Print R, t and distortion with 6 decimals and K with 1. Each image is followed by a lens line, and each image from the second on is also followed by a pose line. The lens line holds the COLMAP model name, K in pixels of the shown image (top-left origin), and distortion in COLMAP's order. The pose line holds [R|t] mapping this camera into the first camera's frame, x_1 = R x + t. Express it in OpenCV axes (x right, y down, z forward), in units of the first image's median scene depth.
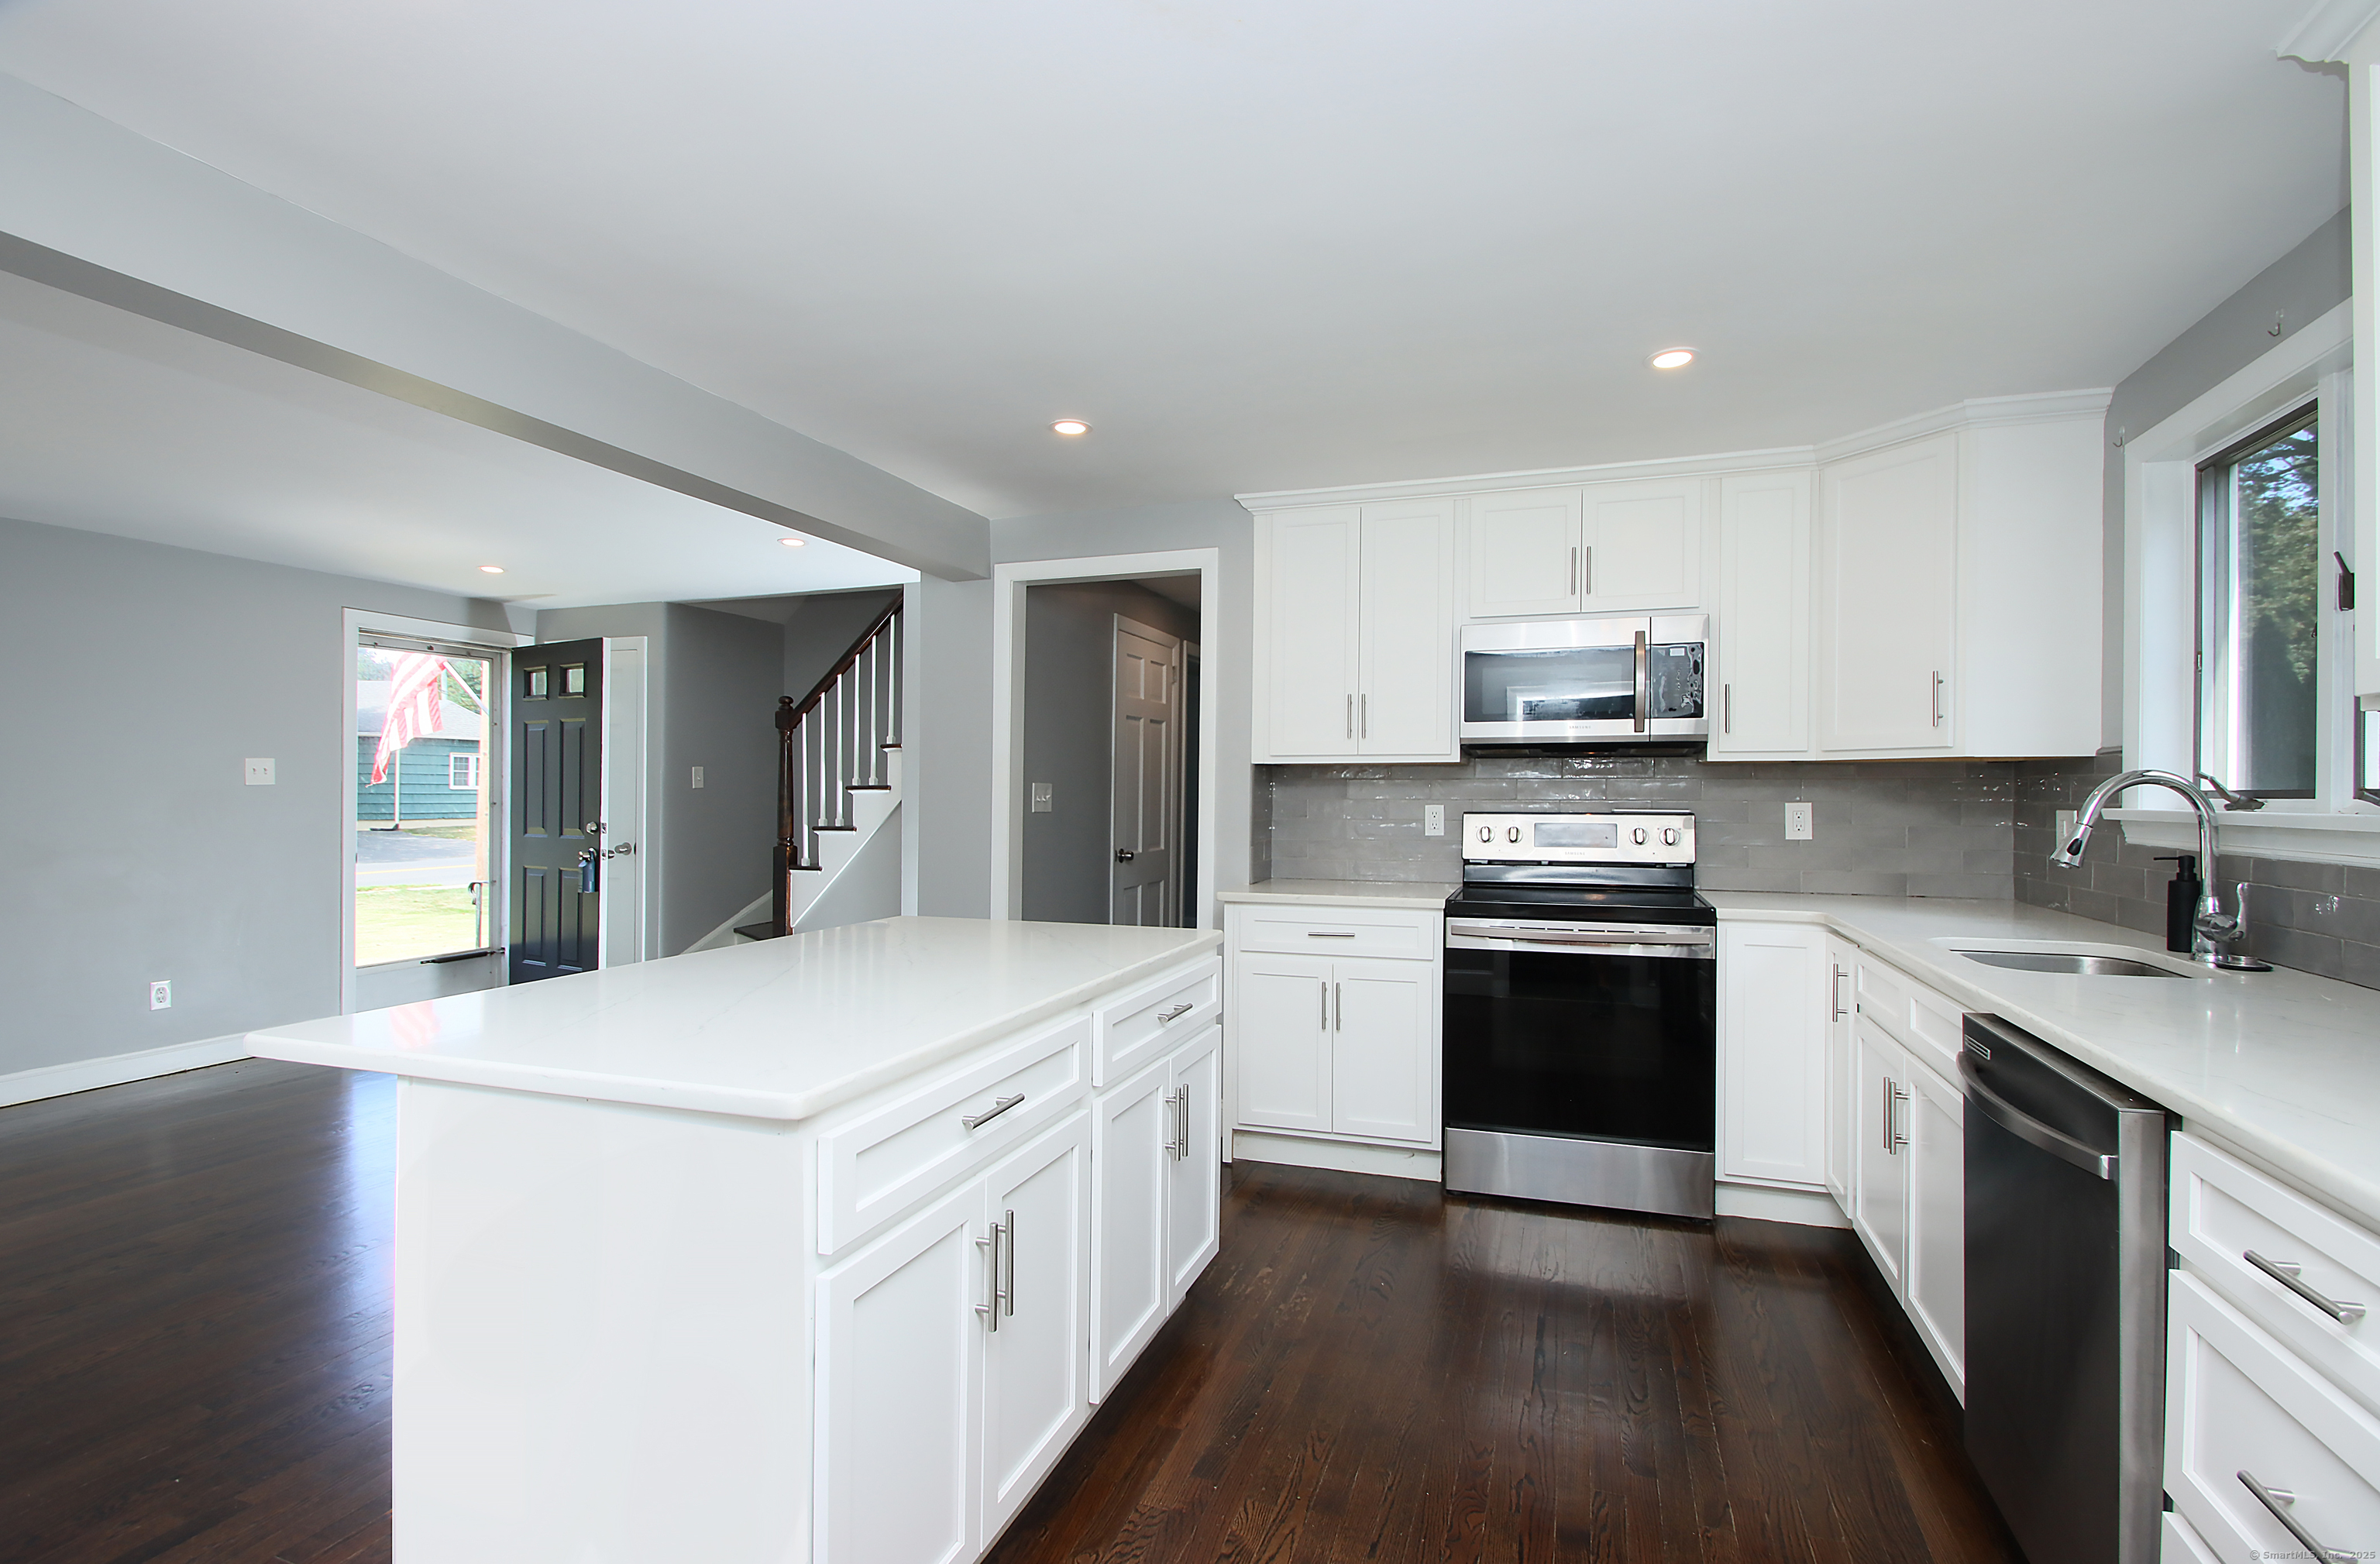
lens RADIAL K [[1098.7, 0, 1195.9], [0, 1098.7, 783.9], [0, 0, 1]] dist [0.013188, -0.018407]
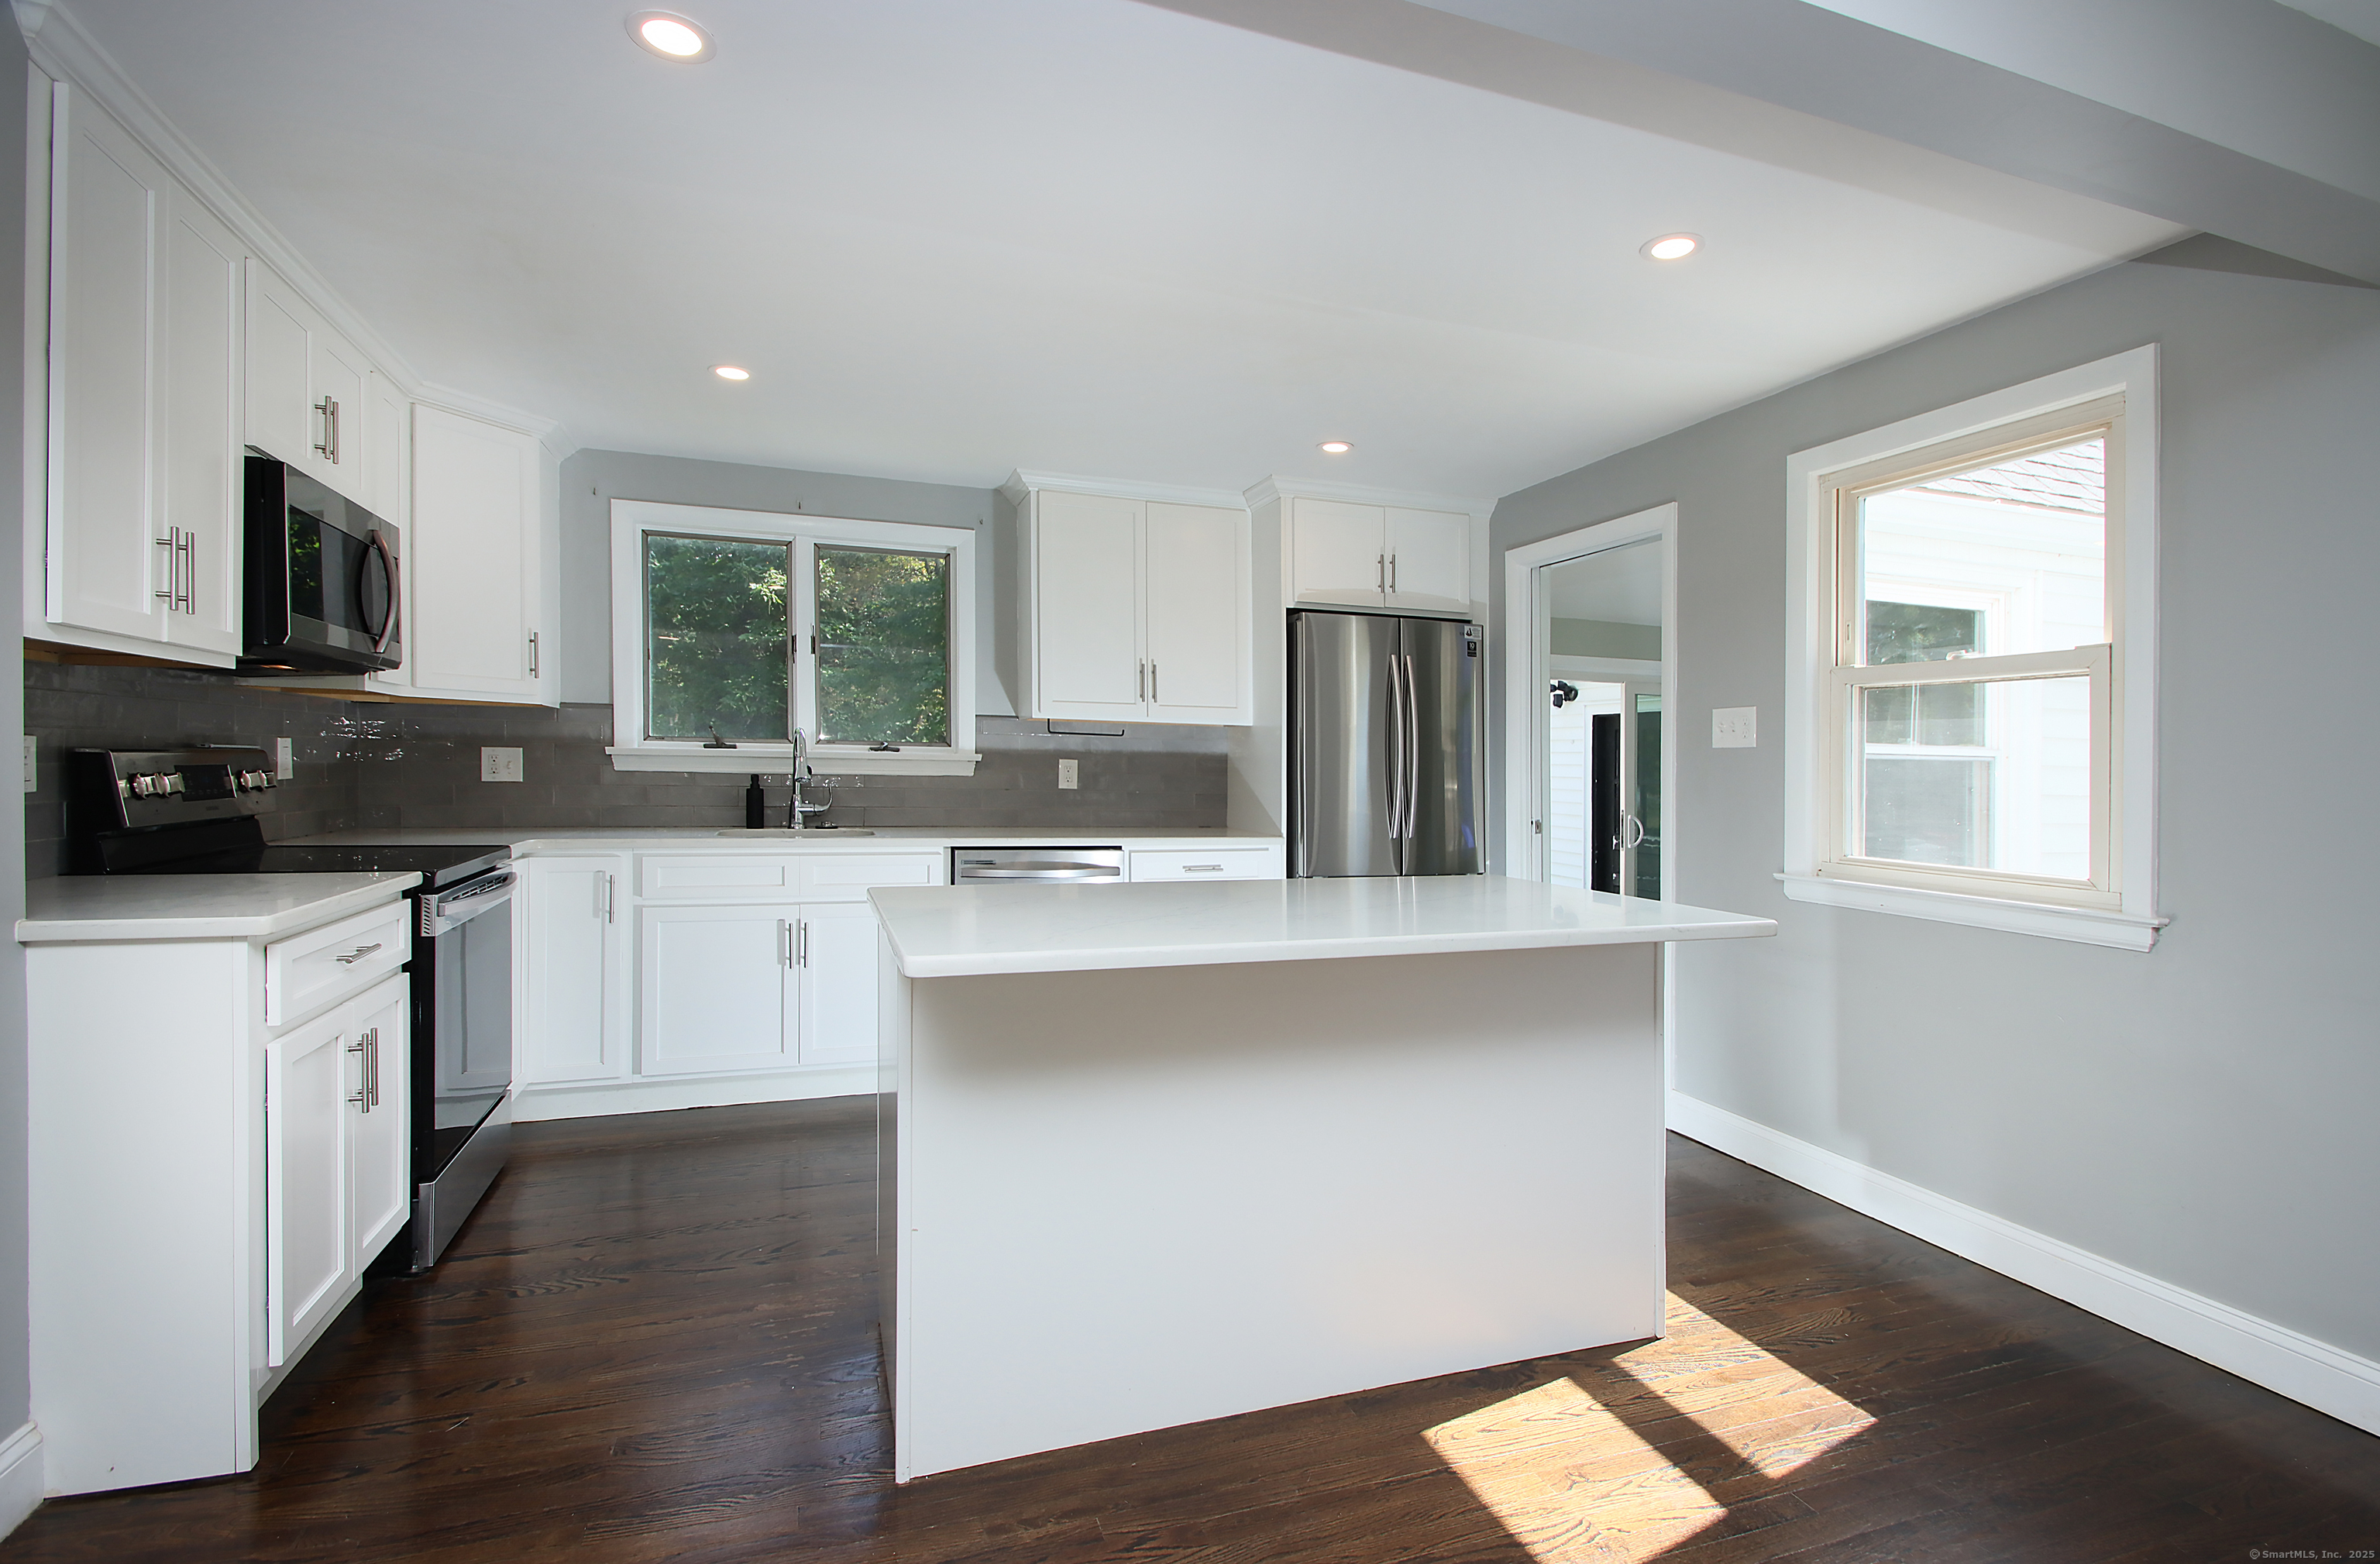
lens RADIAL K [[1093.4, 0, 1197.8], [0, 1093.4, 768.2], [0, 0, 1]] dist [0.000510, -0.000050]
pose [[-0.625555, -0.016783, 0.779999, -0.555779], [-0.026639, 0.999645, 0.000144, 0.021913], [-0.779725, -0.020688, -0.625780, 0.917439]]
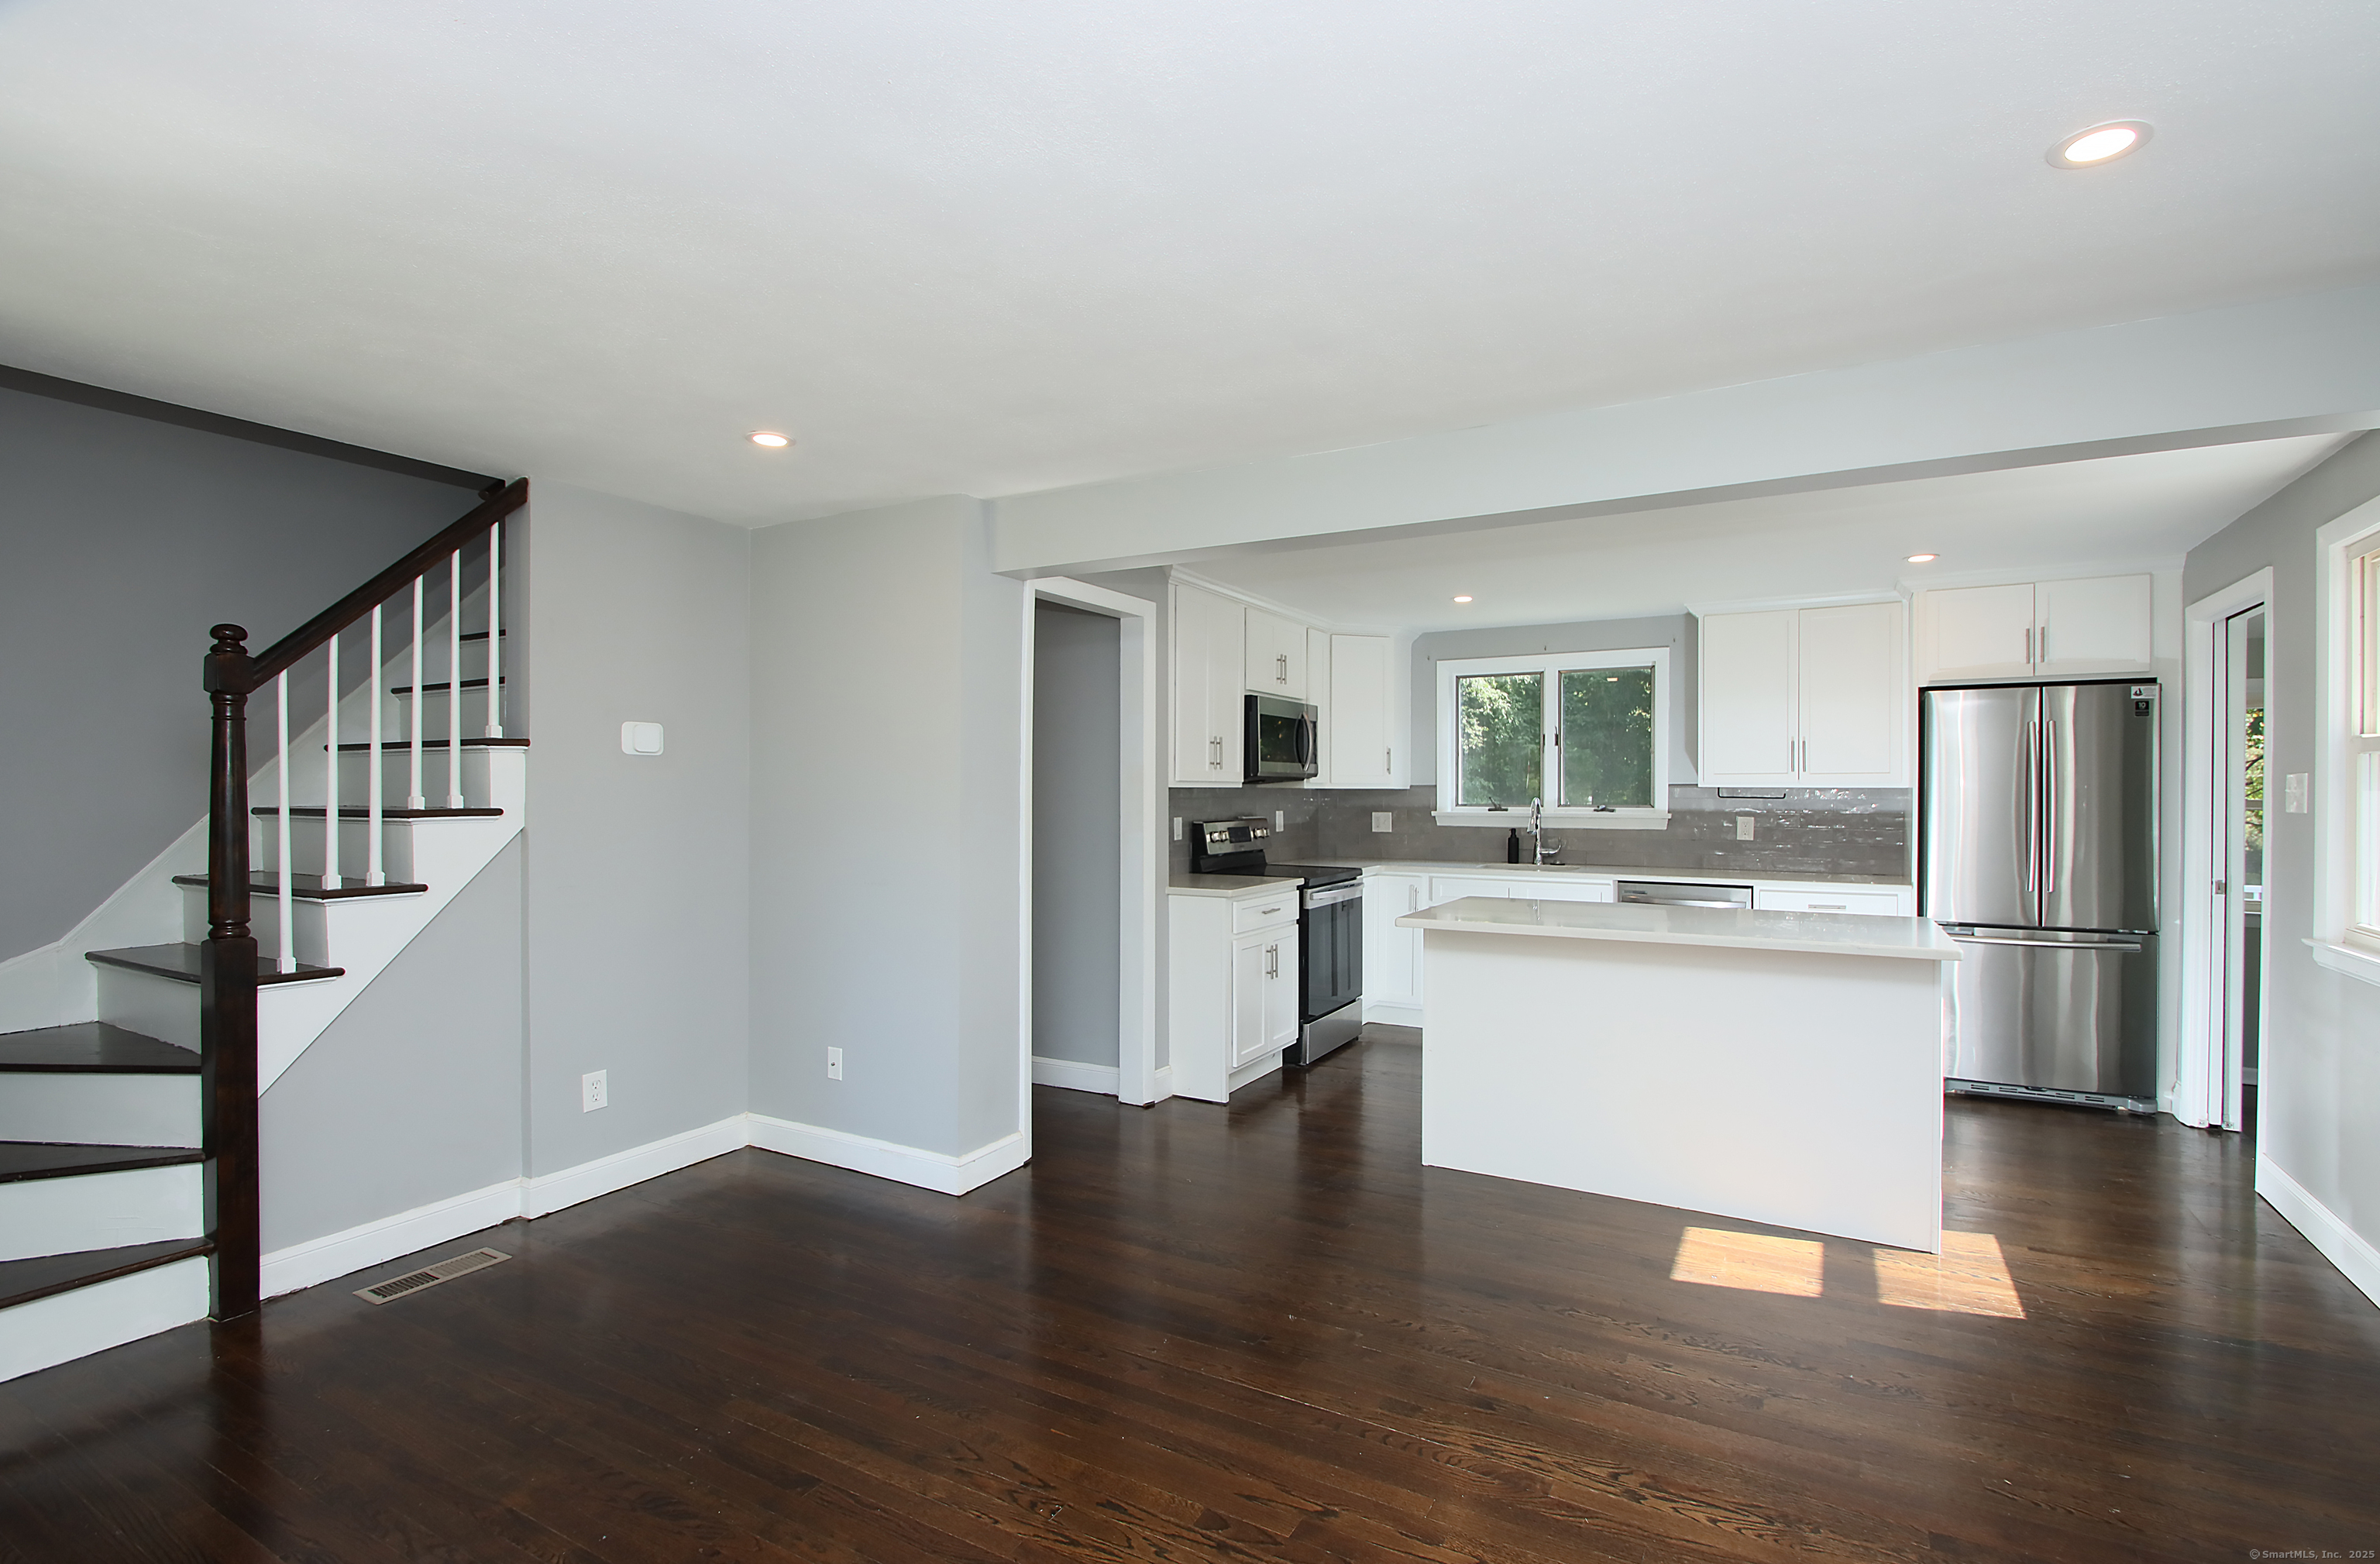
lens RADIAL K [[1088.1, 0, 1237.6], [0, 1088.1, 790.5], [0, 0, 1]] dist [0.001995, -0.022400]
pose [[0.162845, -0.003812, 0.986644, -1.130117], [-0.008910, 0.999946, 0.005333, -0.021838], [-0.986611, -0.009659, 0.162803, 0.732655]]
